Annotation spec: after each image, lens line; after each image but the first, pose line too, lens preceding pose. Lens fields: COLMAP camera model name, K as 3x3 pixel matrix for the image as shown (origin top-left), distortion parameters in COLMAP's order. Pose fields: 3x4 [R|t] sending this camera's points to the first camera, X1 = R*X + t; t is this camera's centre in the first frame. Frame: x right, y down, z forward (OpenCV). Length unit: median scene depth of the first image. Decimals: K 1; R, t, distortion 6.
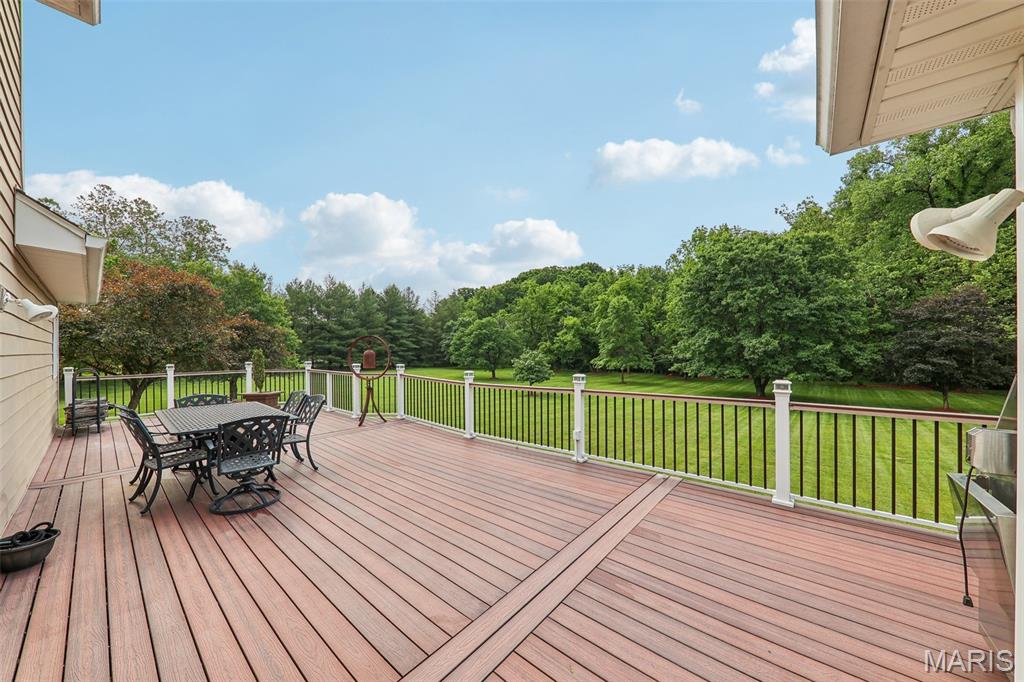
lens RADIAL K [[355.2, 0, 511.4], [0, 355.2, 353.6], [0, 0, 1]] dist [-0.001472, -0.000197]
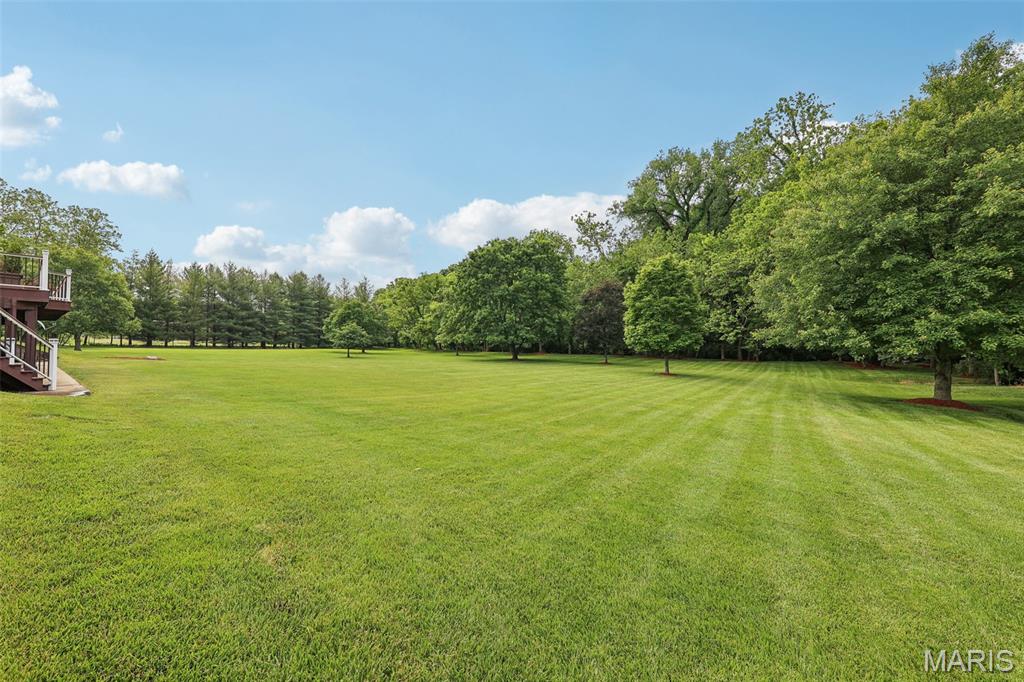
lens RADIAL K [[361.8, 0, 505.6], [0, 361.8, 341.7], [0, 0, 1]] dist [-0.000389, -0.000087]
pose [[0.997673, 0.013104, 0.066908, 0.386060], [-0.012050, 0.999797, -0.016140, 0.053277], [-0.067106, 0.015297, 0.997629, -0.247370]]
